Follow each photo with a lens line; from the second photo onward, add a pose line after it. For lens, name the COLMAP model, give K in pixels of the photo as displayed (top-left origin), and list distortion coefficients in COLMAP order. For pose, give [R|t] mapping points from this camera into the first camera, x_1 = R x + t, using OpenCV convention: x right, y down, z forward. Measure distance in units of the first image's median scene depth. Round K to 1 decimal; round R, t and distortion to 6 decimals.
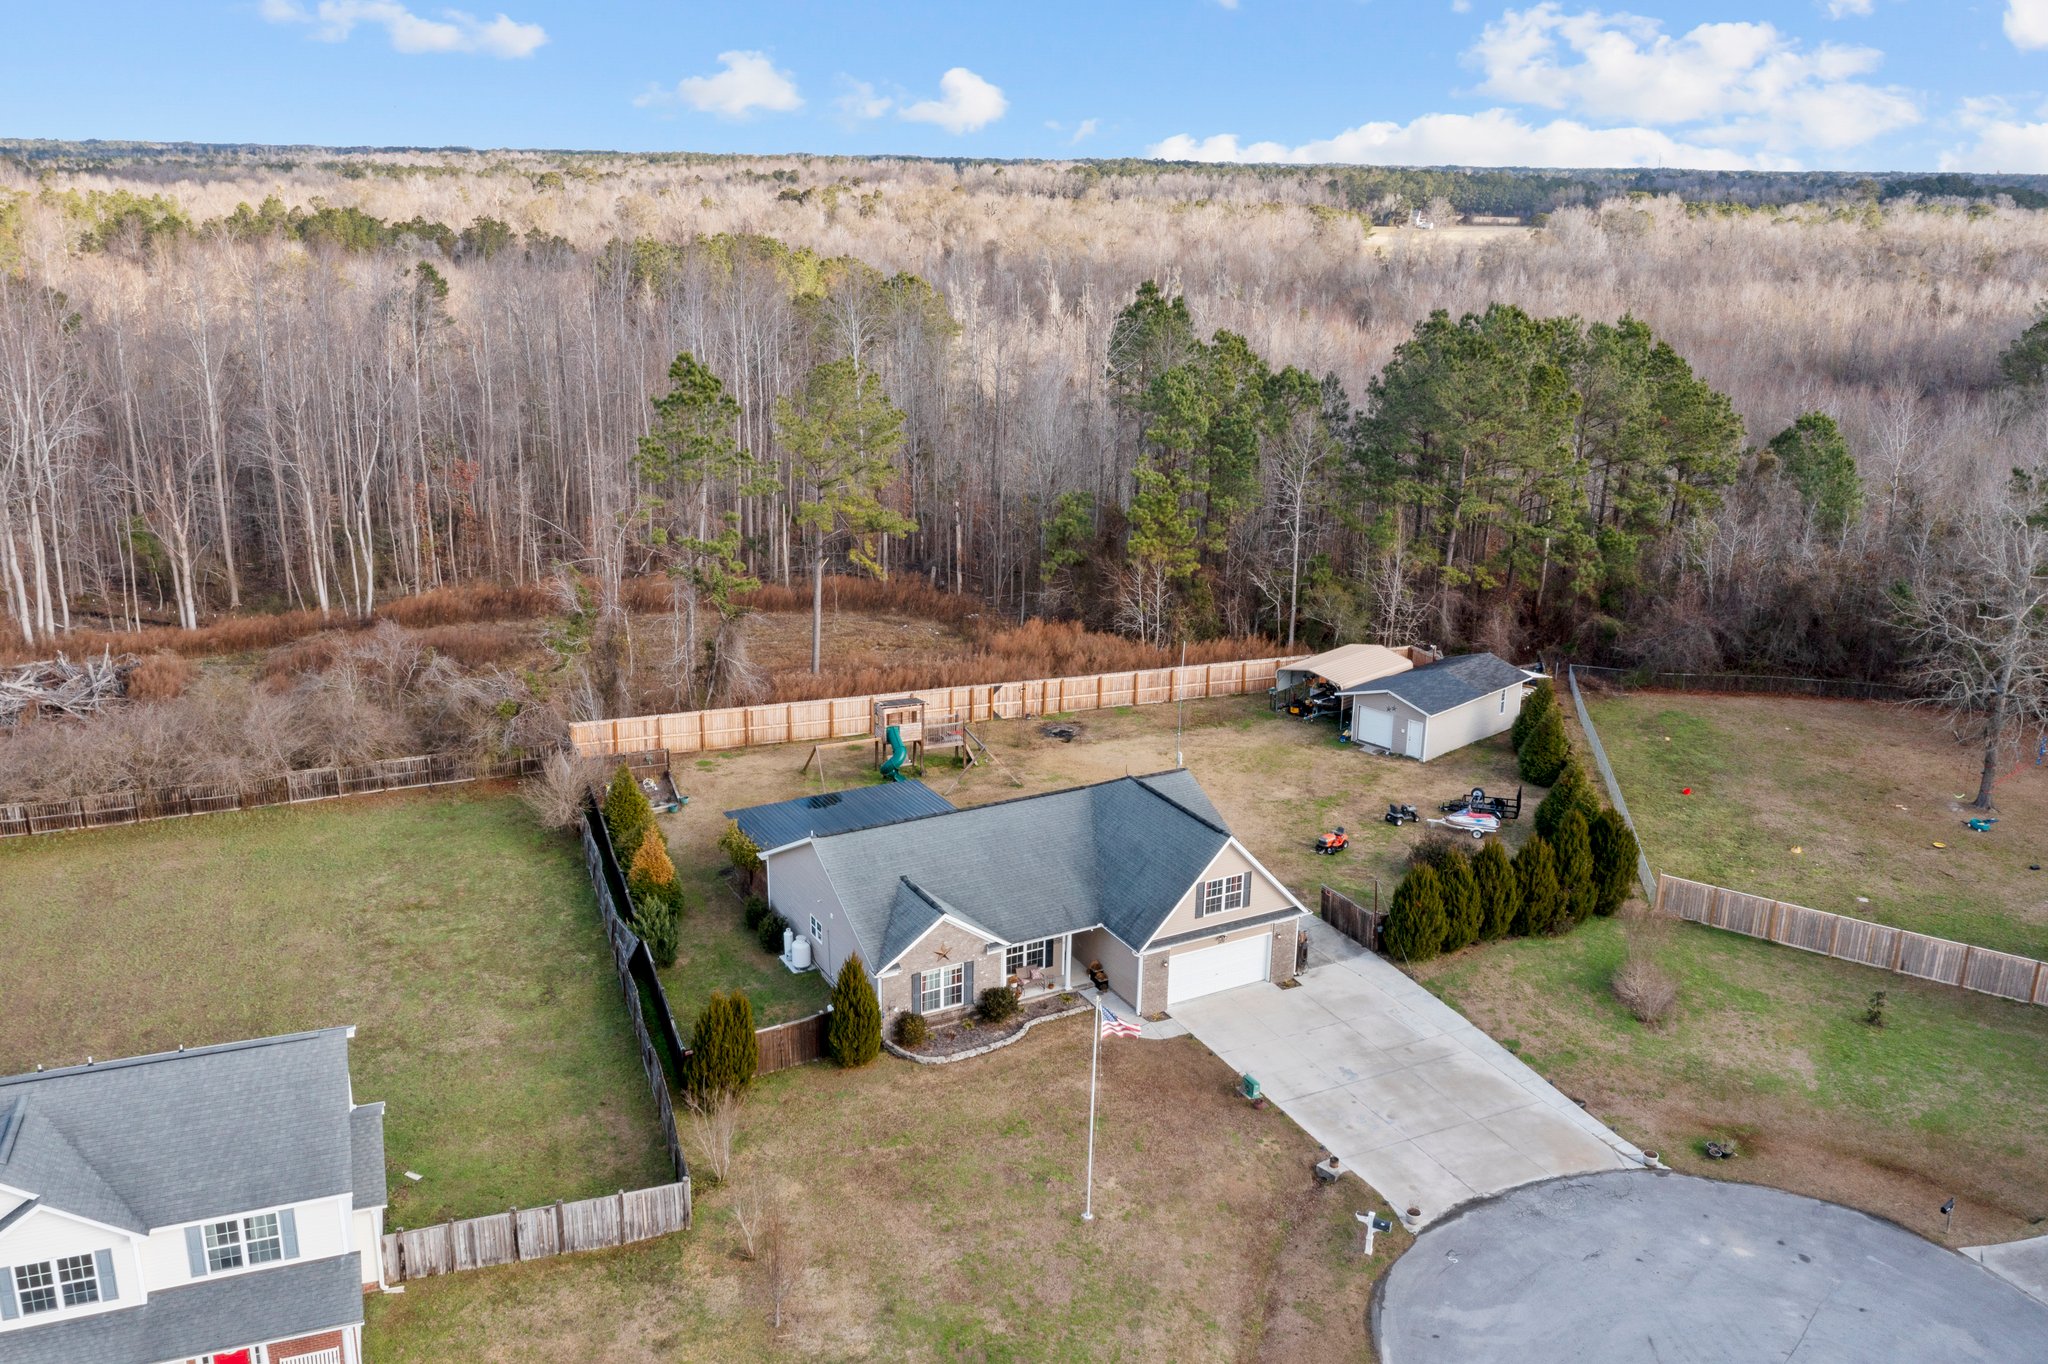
lens RADIAL K [[1683.3, 0, 1024.0], [0, 1683.3, 682.0], [0, 0, 1]] dist [0.003465, -0.007794]
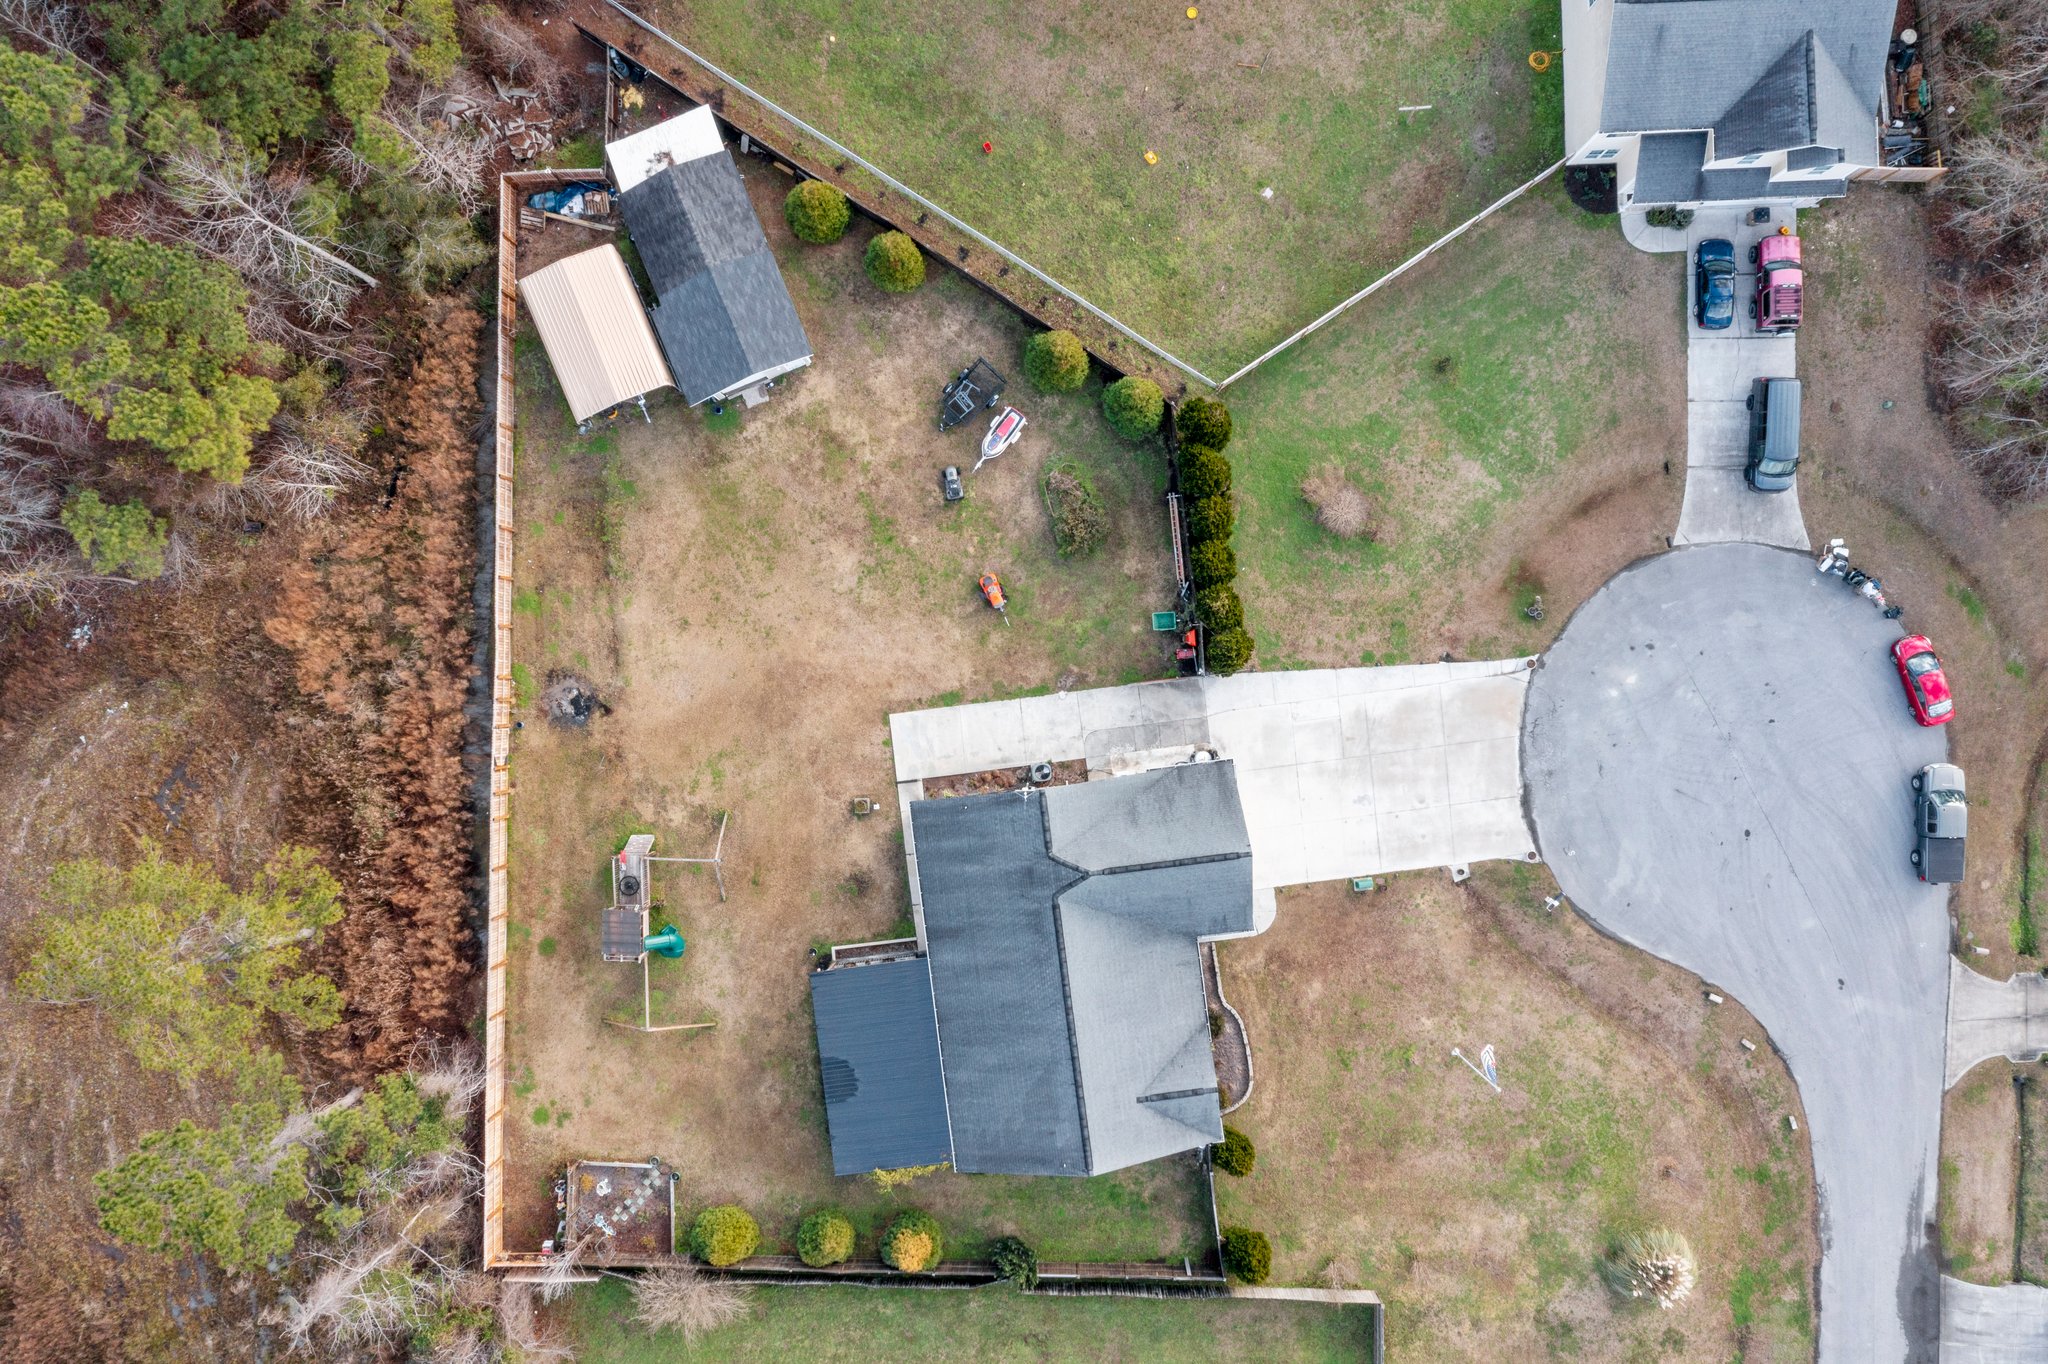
lens RADIAL K [[1635.4, 0, 1024.0], [0, 1635.4, 682.0], [0, 0, 1]] dist [0.001757, -0.000319]
pose [[0.361633, -0.932085, -0.020939, 0.182514], [0.302483, 0.096055, 0.948302, -0.950466], [-0.881887, -0.349271, 0.316677, 0.745299]]
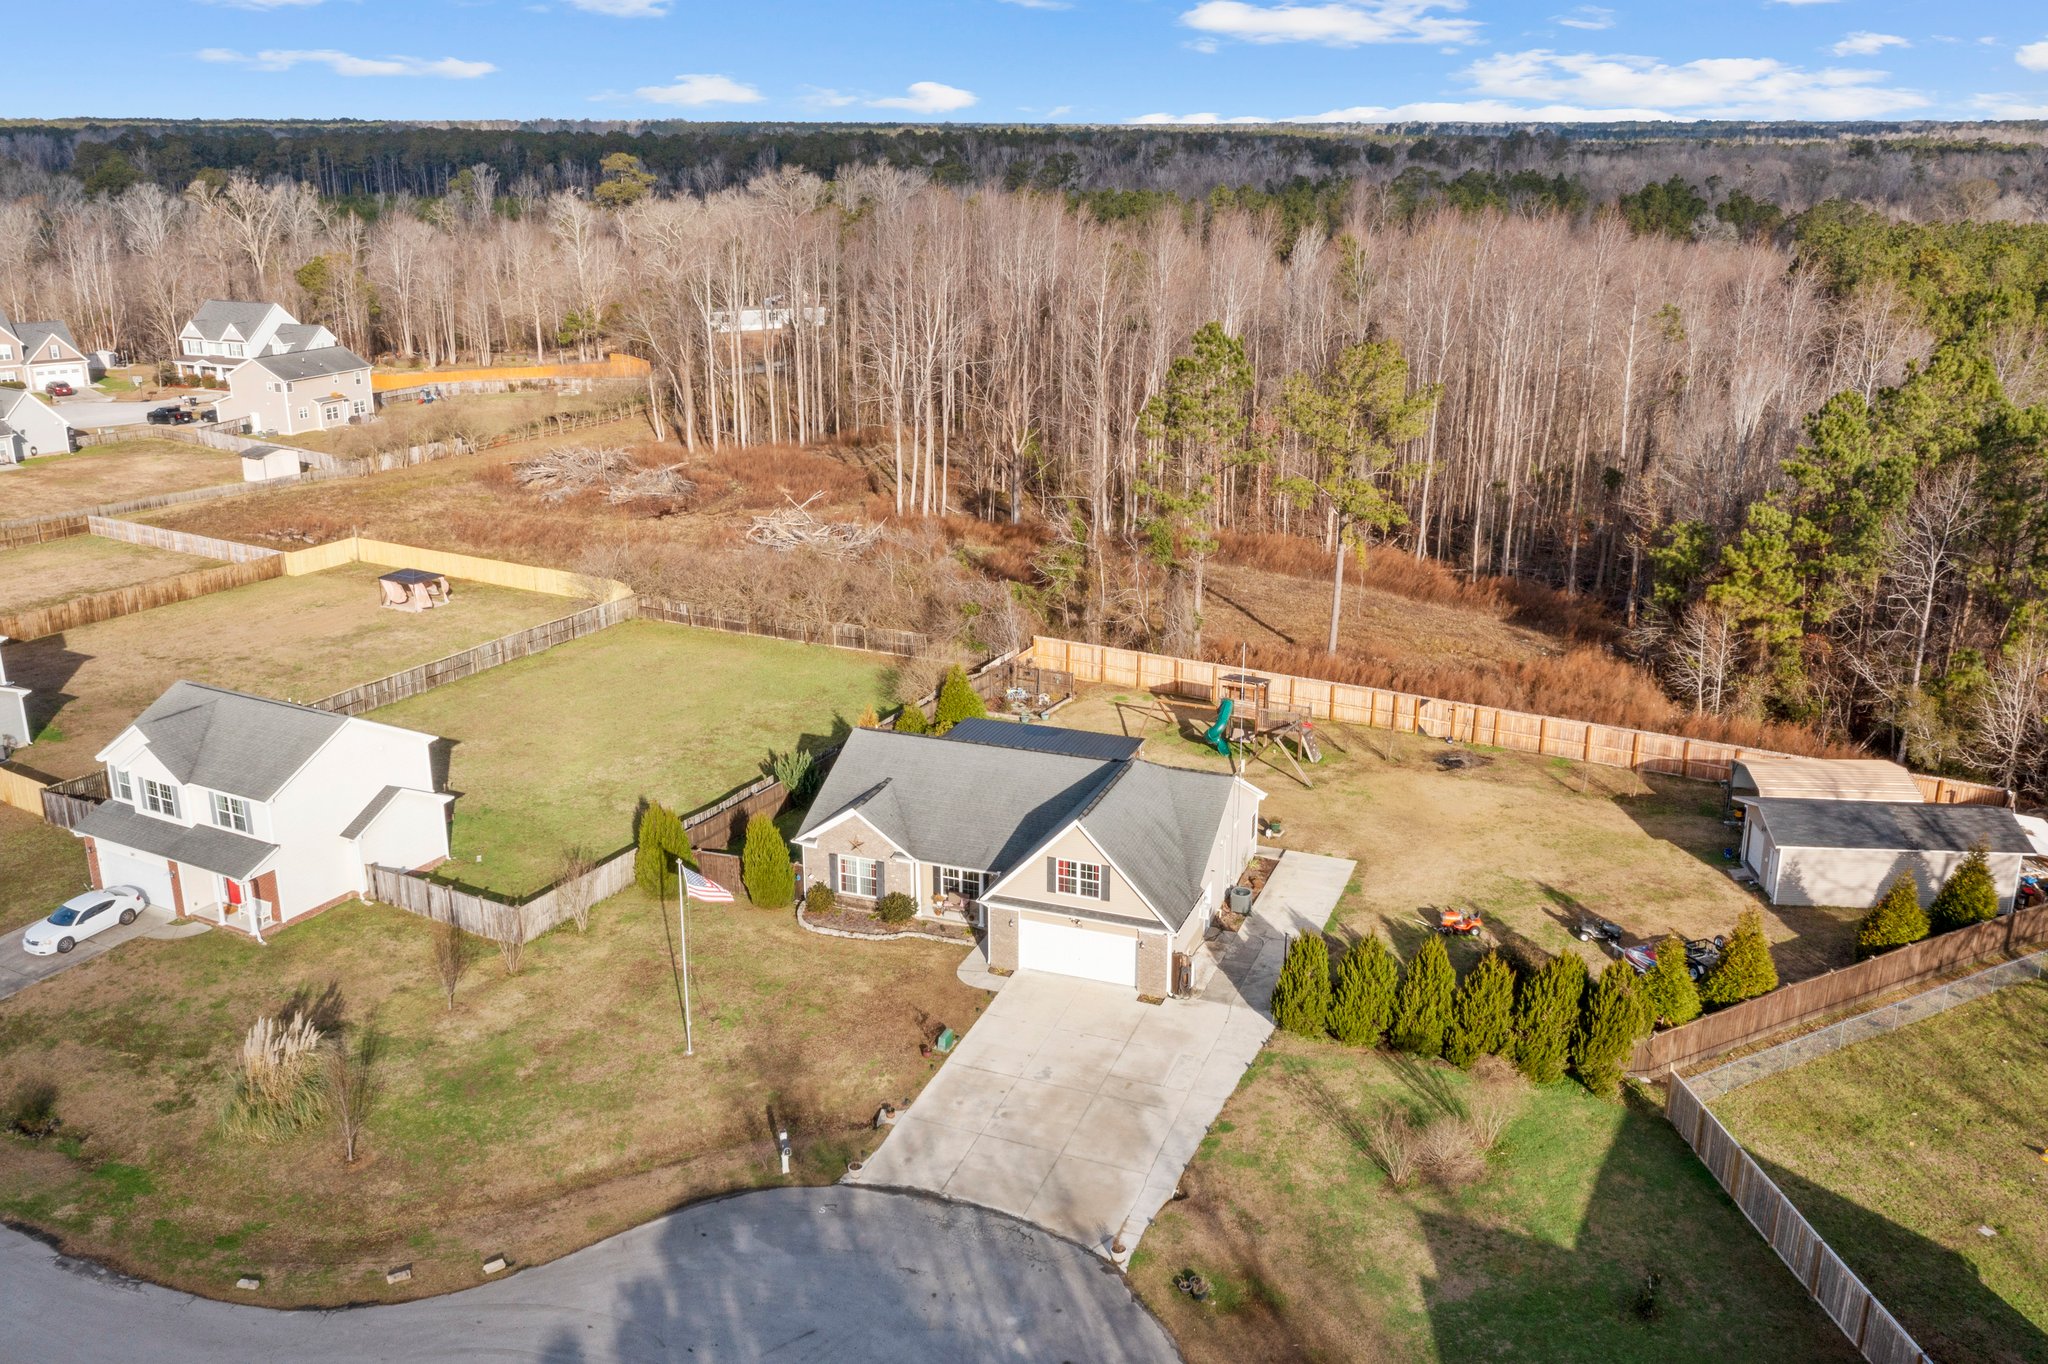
lens RADIAL K [[1738.5, 0, 1021.8], [0, 1738.5, 653.9], [0, 0, 1]] dist [0.005252, 0.002053]
pose [[0.652078, 0.205412, -0.729795, 0.759982], [-0.215396, 0.973125, 0.081443, -0.074661], [0.726911, 0.104088, 0.678798, 0.239001]]
